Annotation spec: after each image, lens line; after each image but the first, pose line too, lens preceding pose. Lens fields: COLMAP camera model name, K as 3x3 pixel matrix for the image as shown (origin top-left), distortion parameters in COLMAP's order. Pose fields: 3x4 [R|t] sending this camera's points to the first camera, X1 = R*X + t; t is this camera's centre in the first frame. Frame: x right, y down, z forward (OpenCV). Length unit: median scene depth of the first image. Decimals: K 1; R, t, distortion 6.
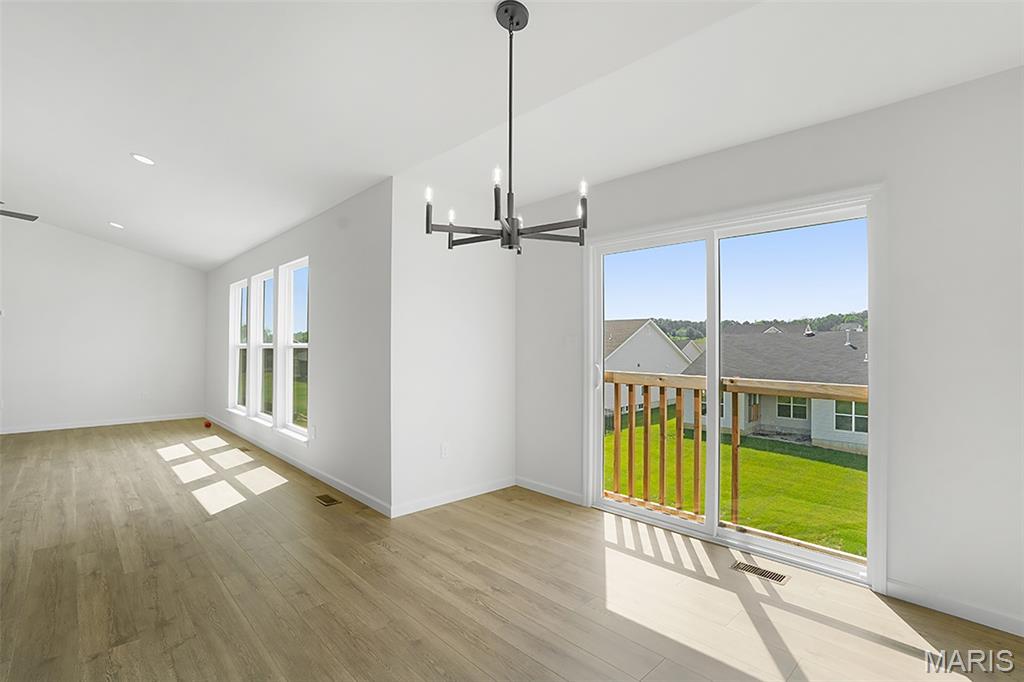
lens RADIAL K [[467.6, 0, 506.8], [0, 467.6, 342.1], [0, 0, 1]] dist [-0.009858, 0.001040]
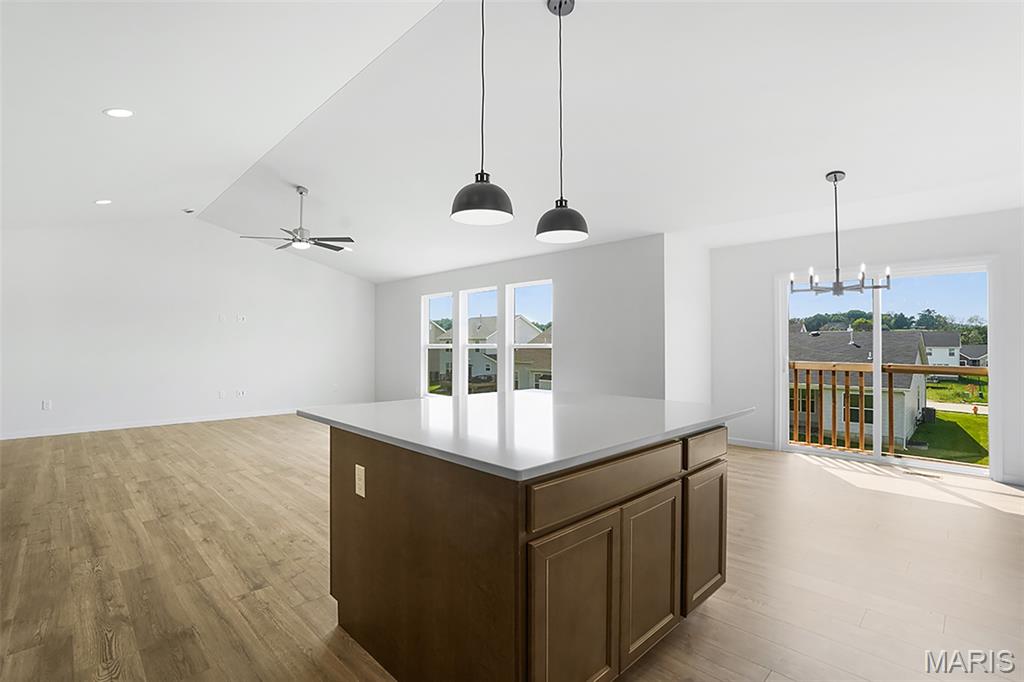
lens RADIAL K [[467.6, 0, 516.9], [0, 467.6, 342.5], [0, 0, 1]] dist [-0.009858, 0.001040]
pose [[0.999433, -0.003724, 0.033455, -0.699289], [0.003729, 0.999993, -0.000101, -0.002043], [-0.033454, 0.000226, 0.999440, -0.464673]]
